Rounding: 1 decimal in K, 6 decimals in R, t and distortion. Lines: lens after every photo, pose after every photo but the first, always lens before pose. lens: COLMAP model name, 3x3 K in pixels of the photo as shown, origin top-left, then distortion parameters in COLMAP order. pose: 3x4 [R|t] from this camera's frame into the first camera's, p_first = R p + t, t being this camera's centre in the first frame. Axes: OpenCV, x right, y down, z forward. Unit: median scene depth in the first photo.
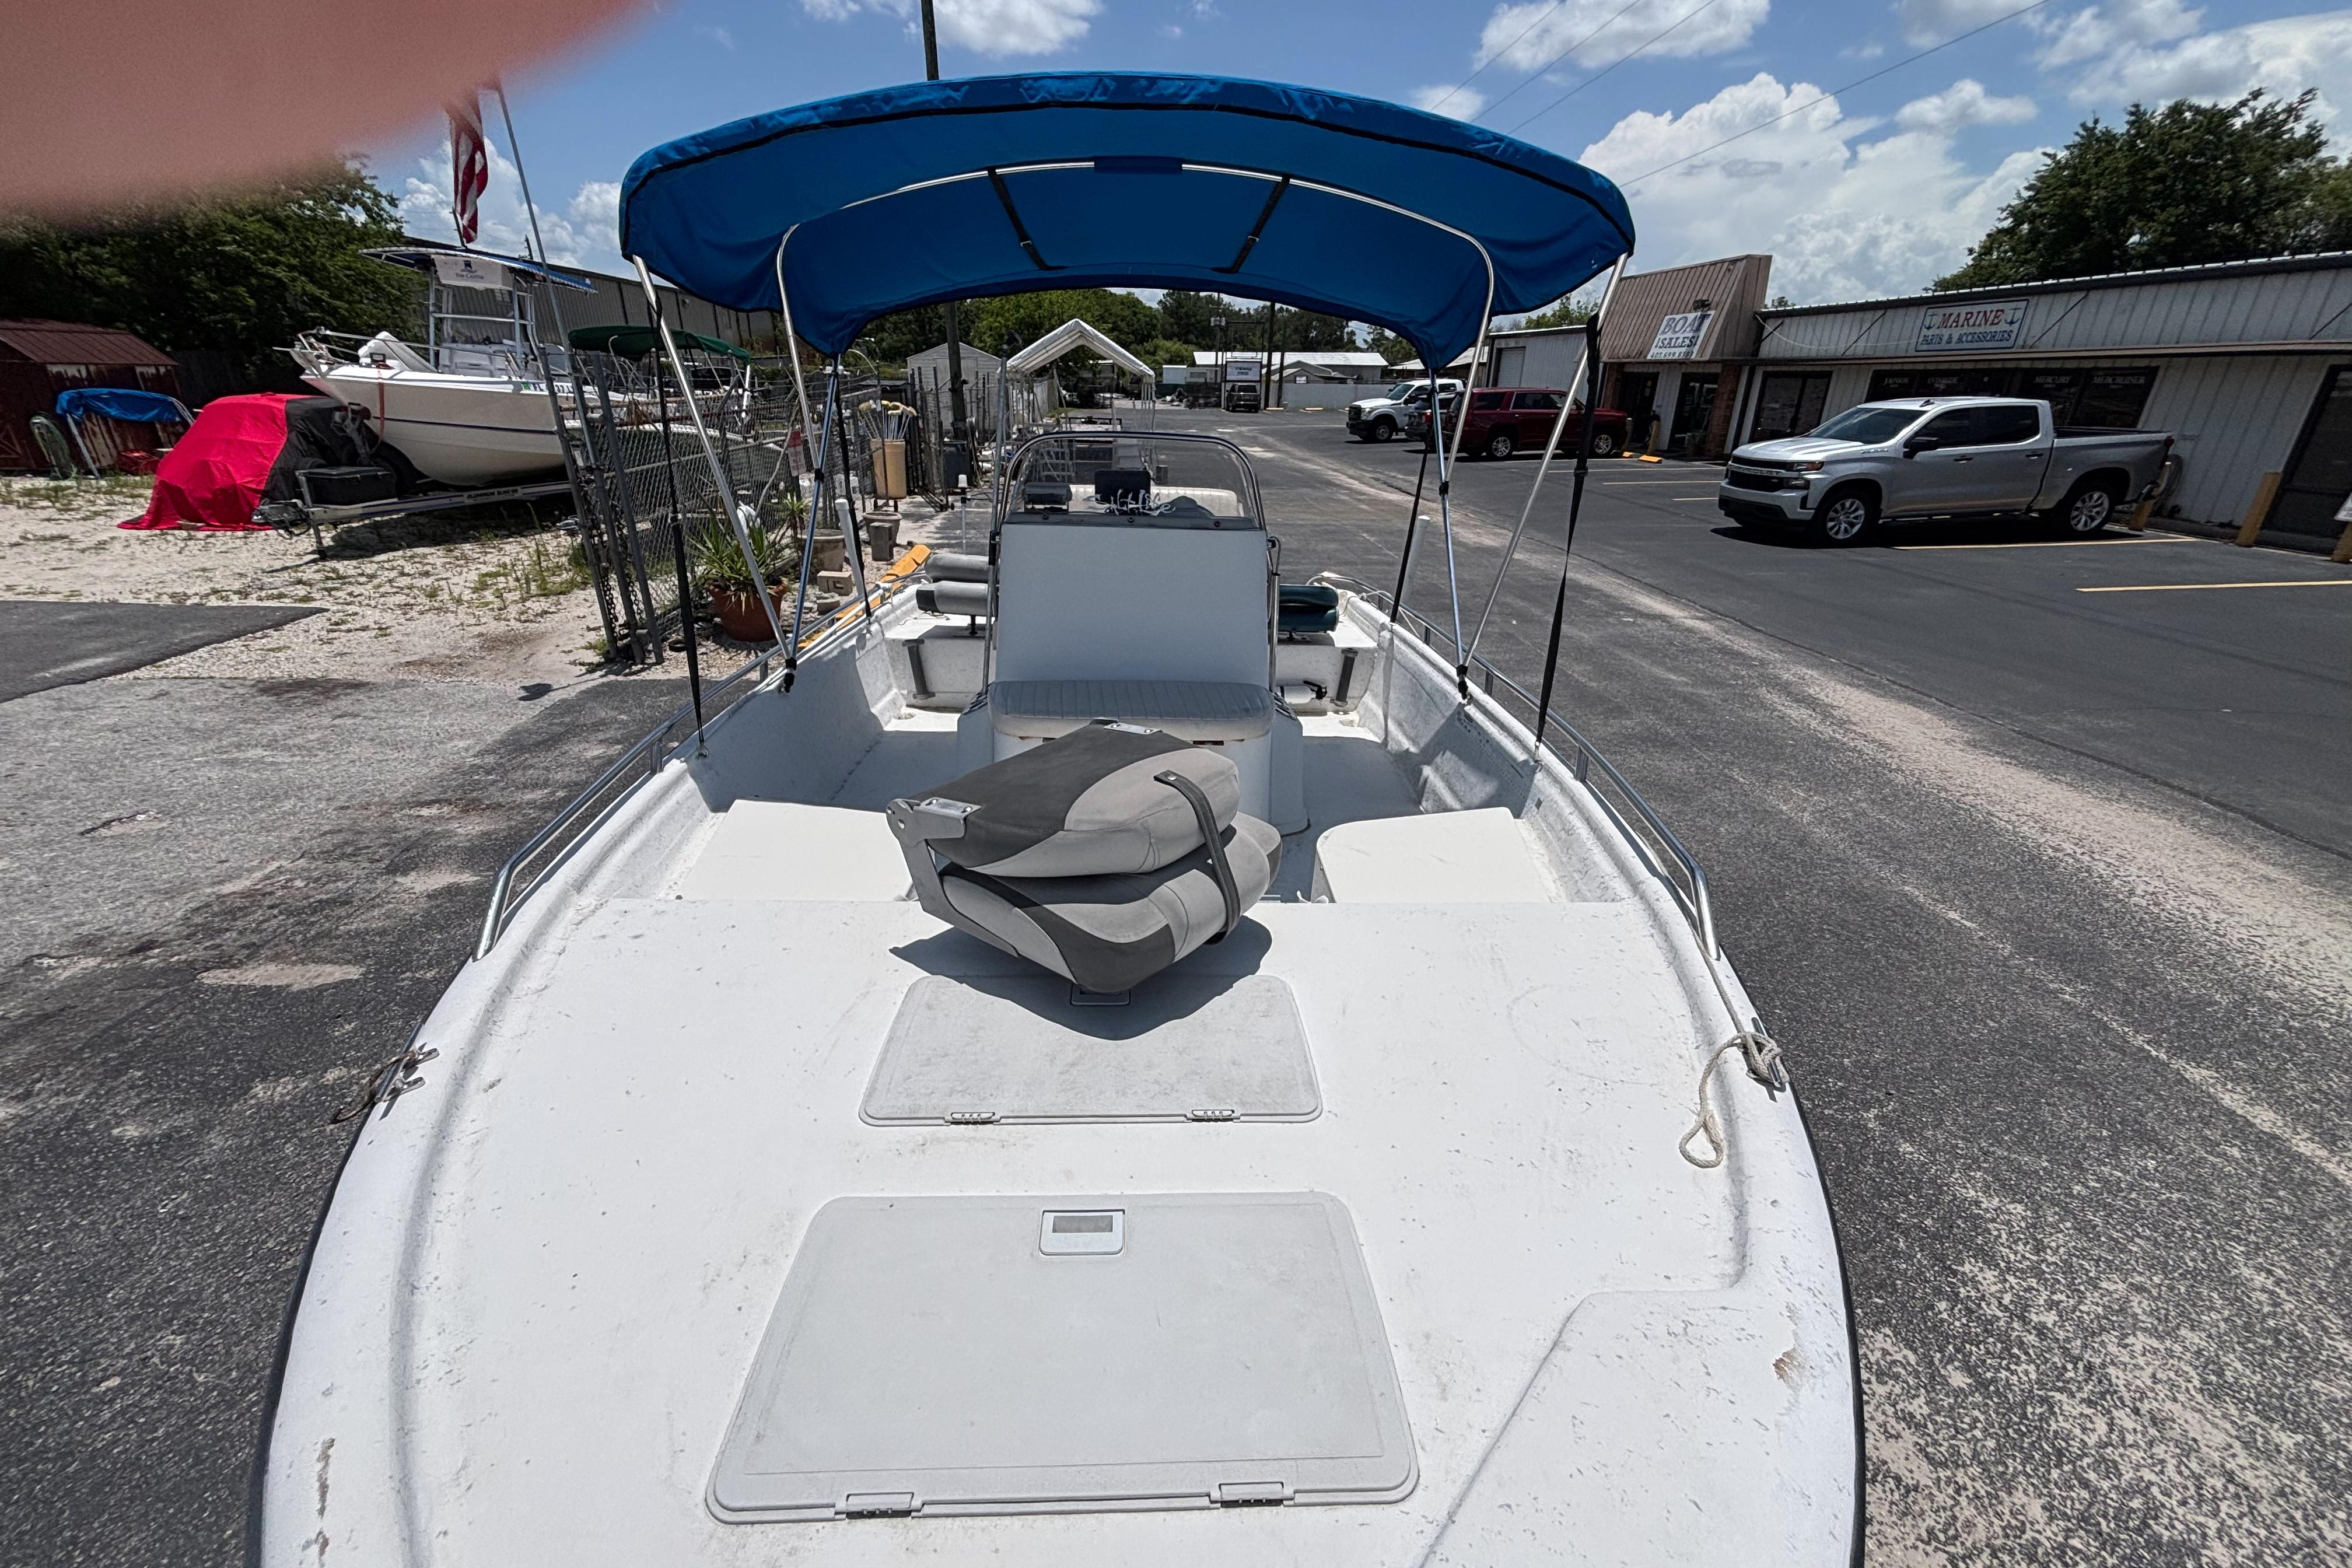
lens RADIAL K [[943.8, 0, 1179.0], [0, 943.8, 746.8], [0, 0, 1]] dist [0.002046, -0.000492]
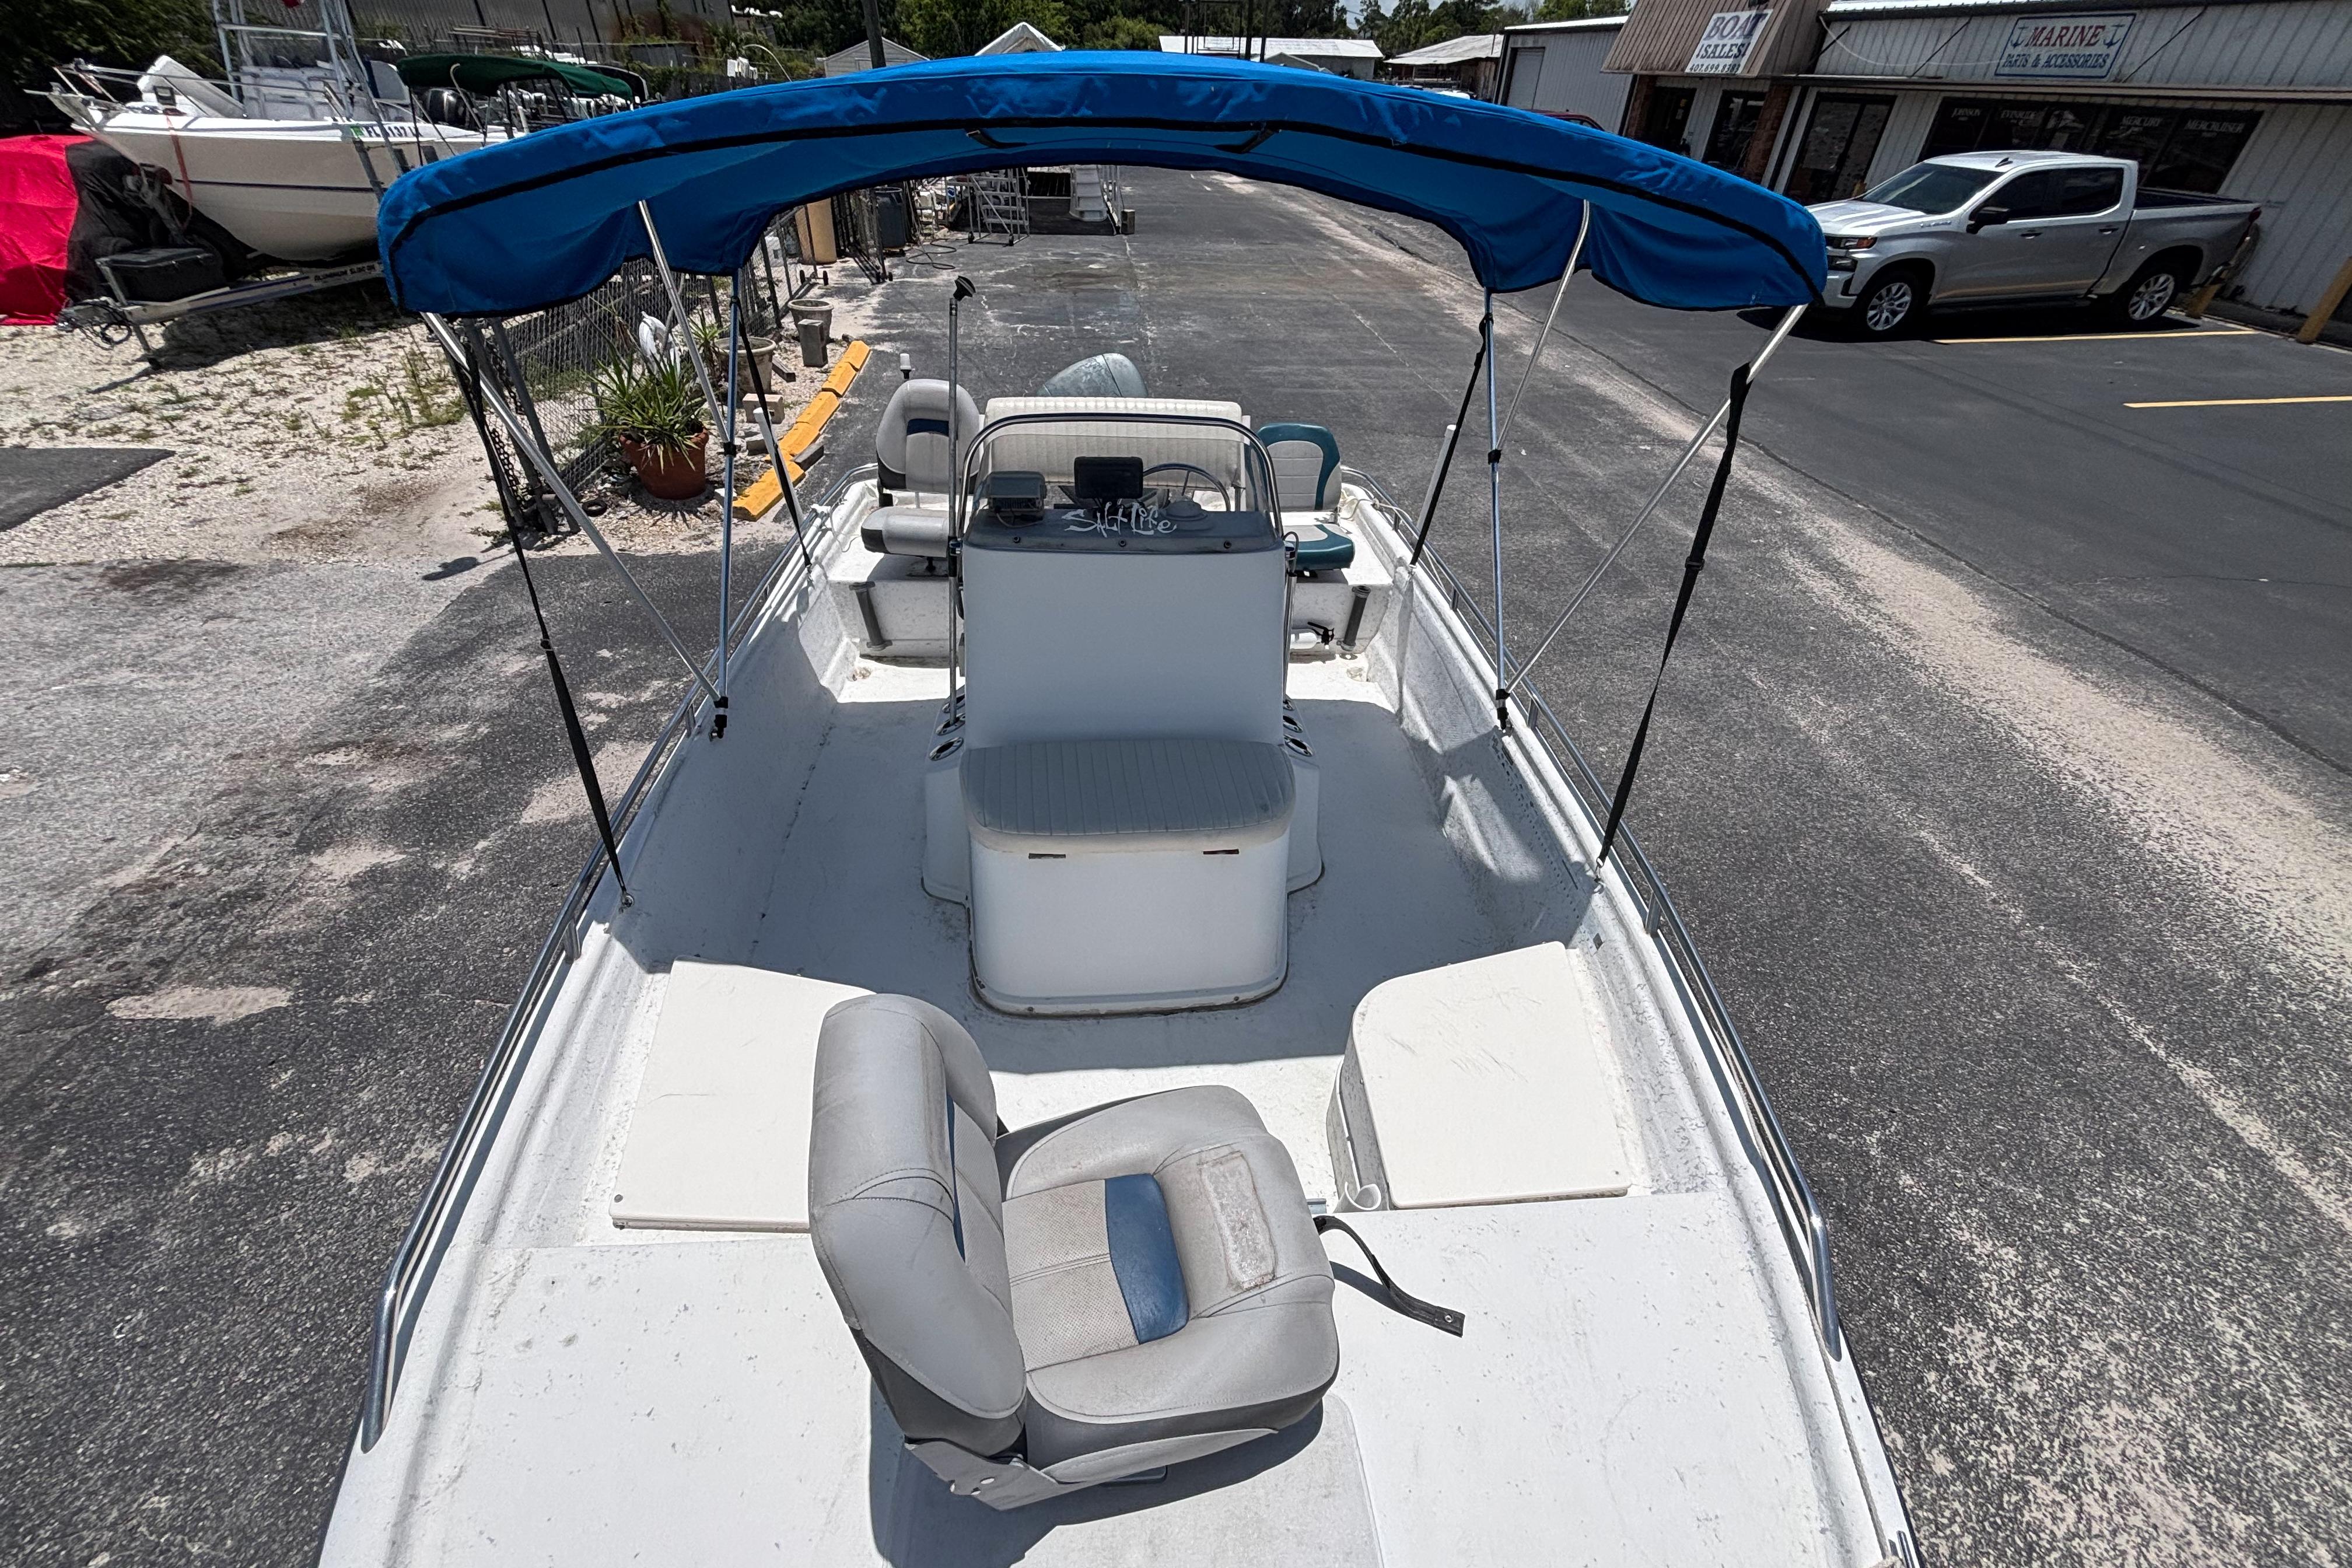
lens RADIAL K [[943.8, 0, 1174.9], [0, 943.8, 714.5], [0, 0, 1]] dist [0.002046, -0.000492]
pose [[0.999458, -0.010334, 0.031266, -0.020255], [0.002307, 0.969128, 0.246547, -0.185296], [-0.032848, -0.246341, 0.968626, 0.106425]]
